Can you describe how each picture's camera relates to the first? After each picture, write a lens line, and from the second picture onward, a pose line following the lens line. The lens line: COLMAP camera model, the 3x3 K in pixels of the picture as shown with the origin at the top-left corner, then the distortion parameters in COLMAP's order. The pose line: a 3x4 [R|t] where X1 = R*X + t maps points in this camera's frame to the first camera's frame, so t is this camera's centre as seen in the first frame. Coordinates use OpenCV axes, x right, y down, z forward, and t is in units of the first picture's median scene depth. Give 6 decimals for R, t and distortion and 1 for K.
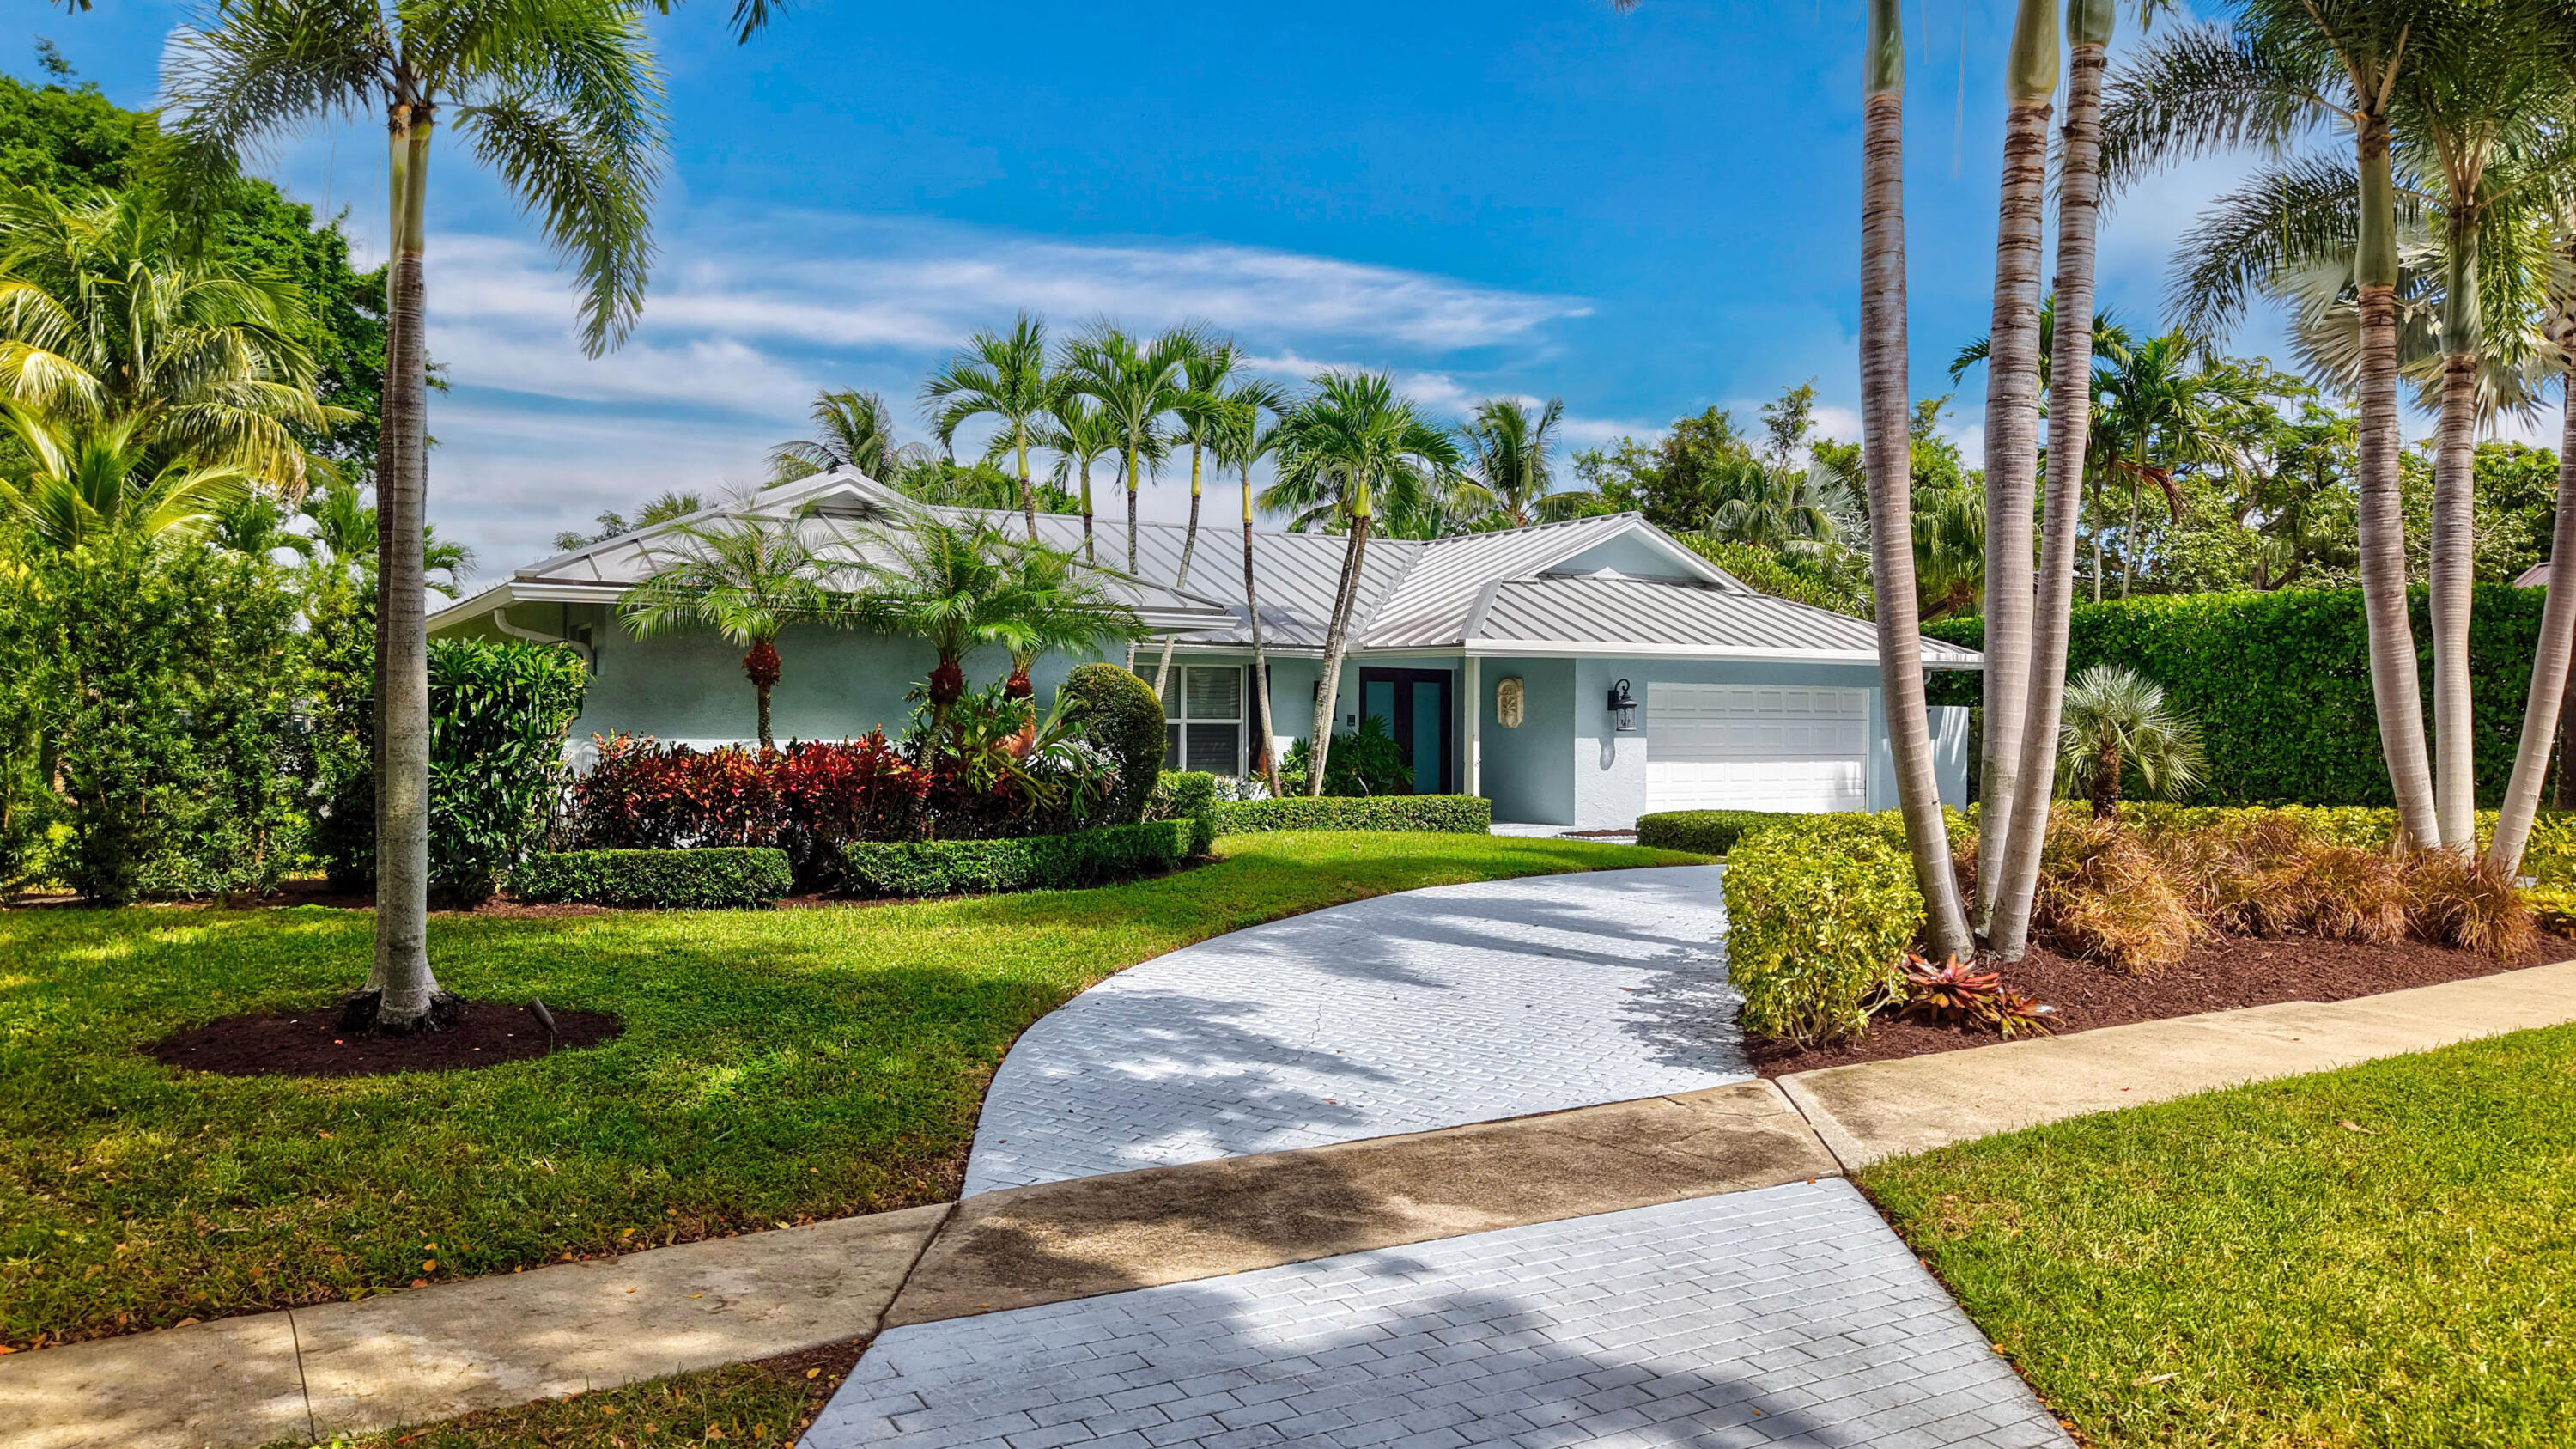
lens RADIAL K [[1746.8, 0, 1289.2], [0, 1746.8, 715.6], [0, 0, 1]] dist [0.054572, -0.061064]
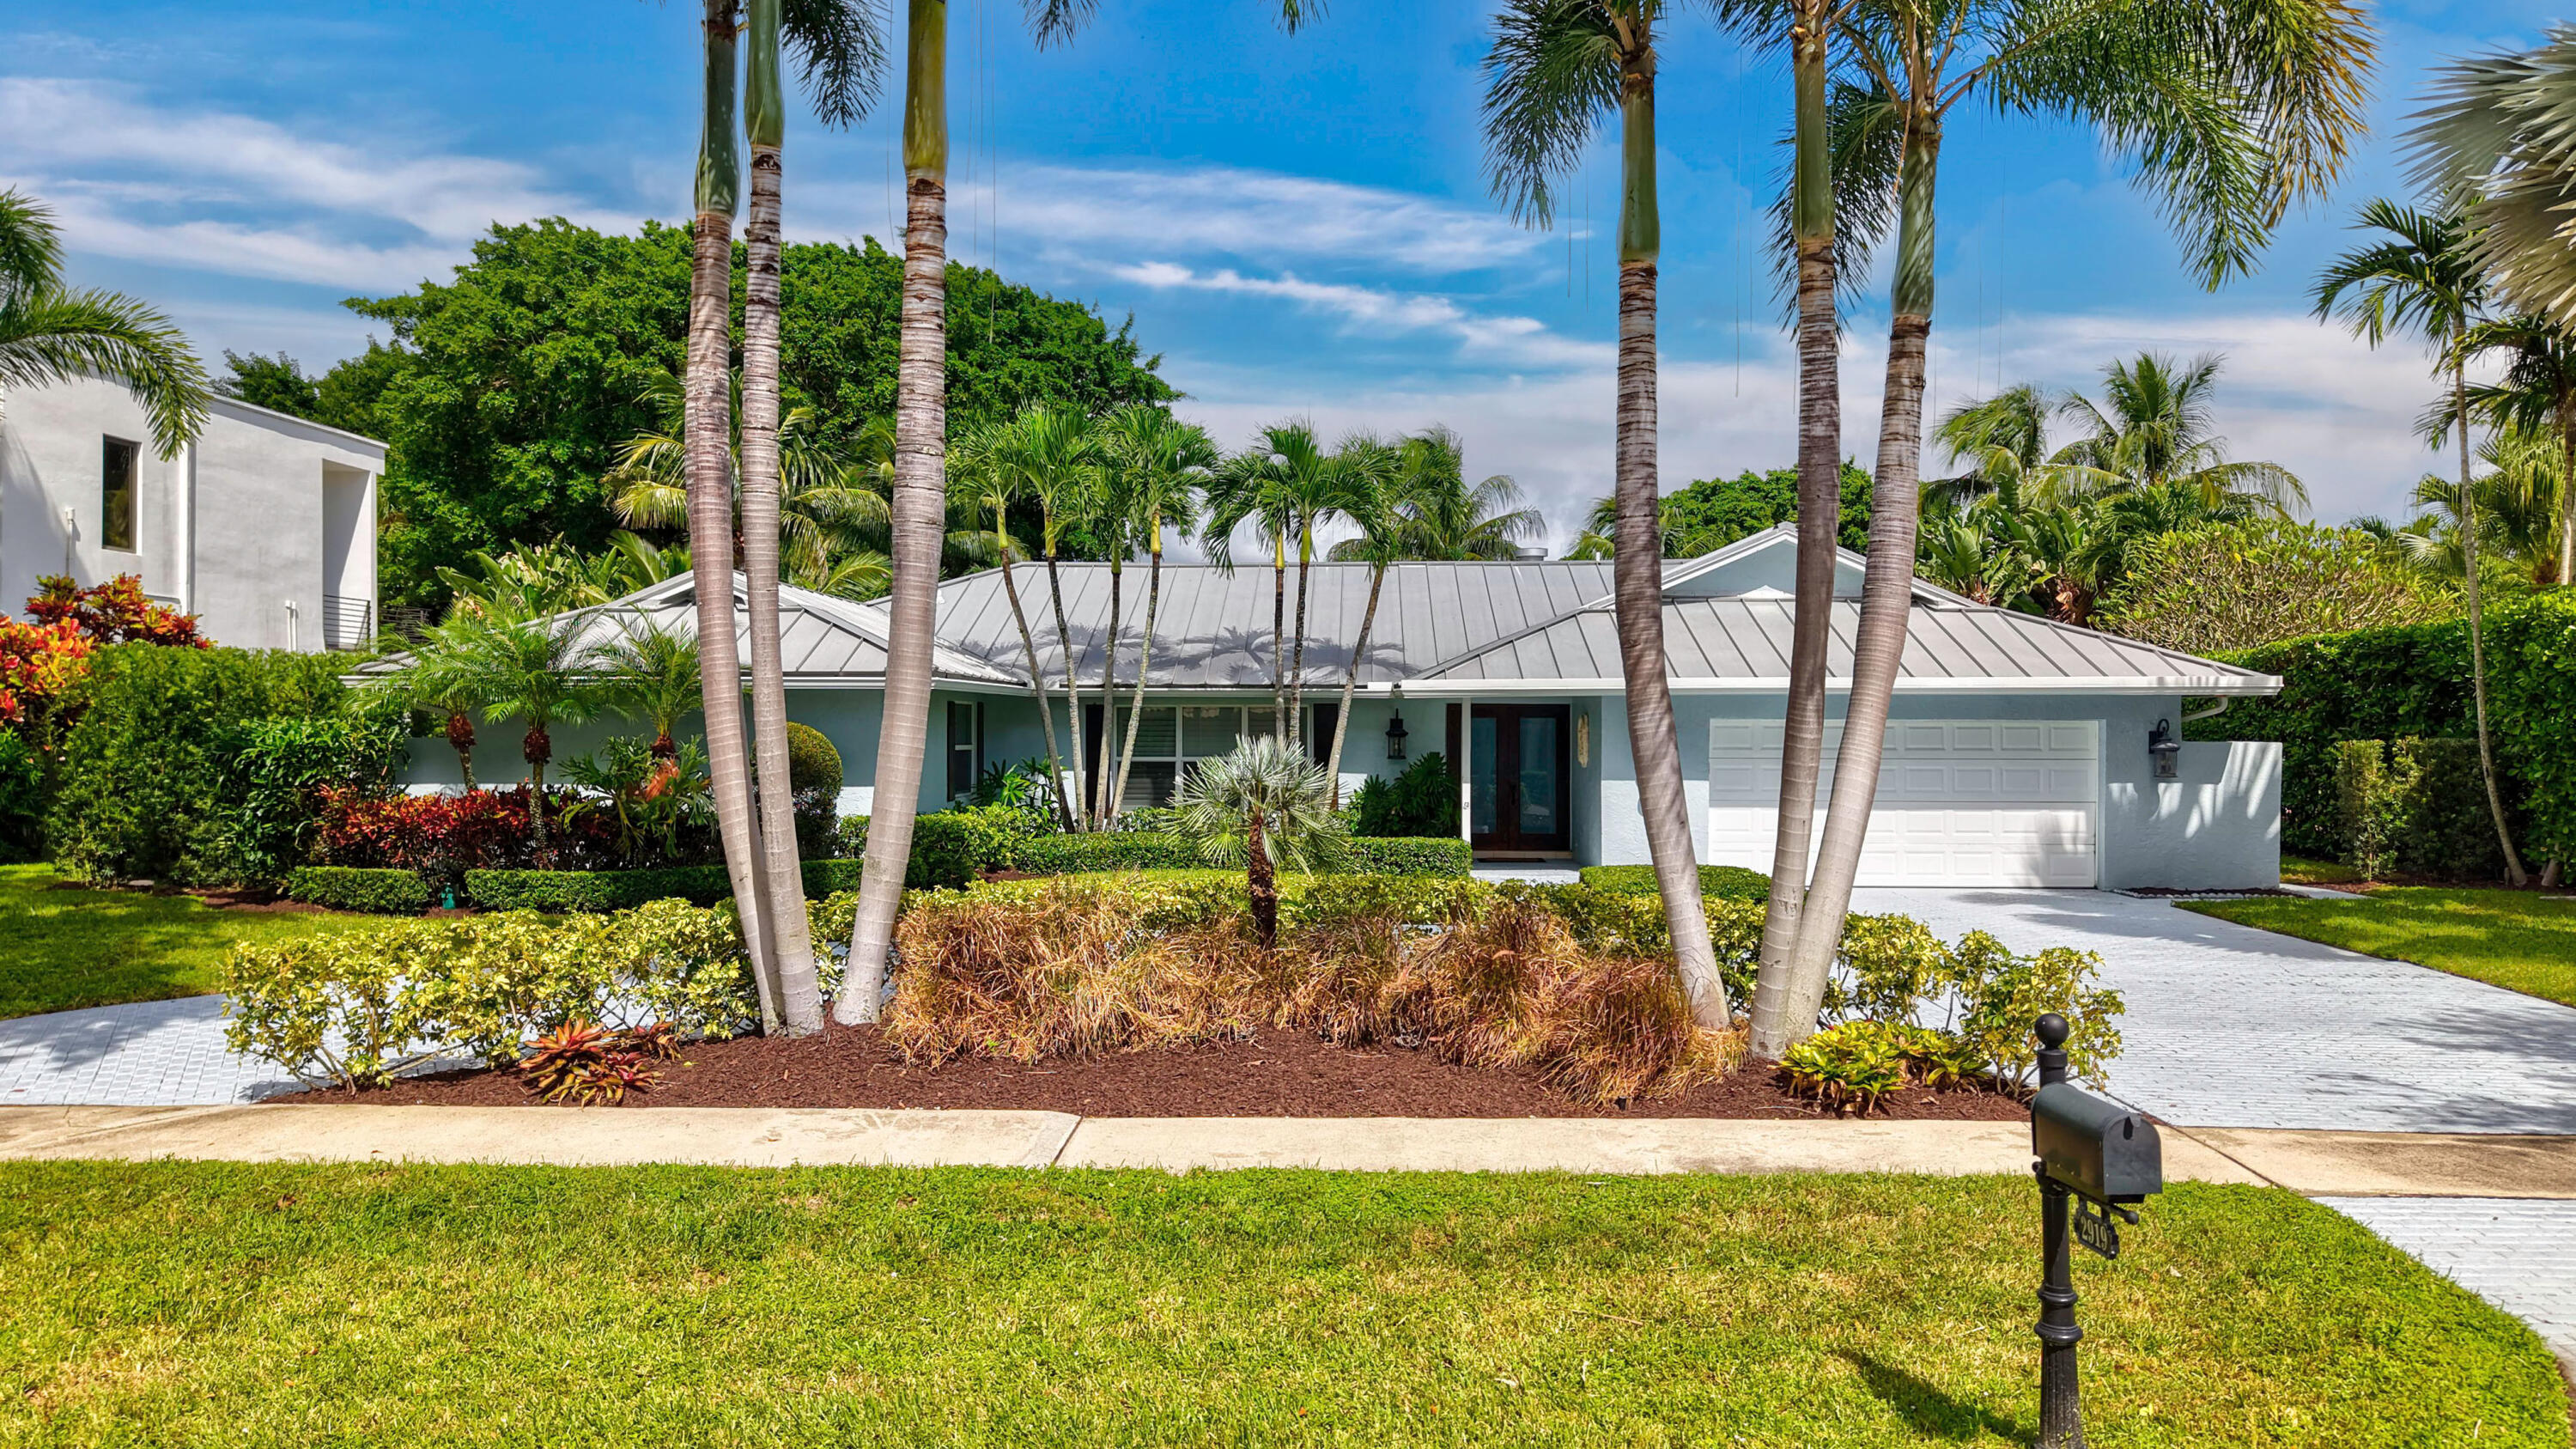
lens RADIAL K [[1746.8, 0, 1289.2], [0, 1746.8, 715.6], [0, 0, 1]] dist [0.054572, -0.061064]
pose [[0.830355, -0.002814, -0.557227, 0.538914], [0.002848, 0.999996, -0.000807, -0.021194], [0.557227, -0.000917, 0.830360, 0.137524]]
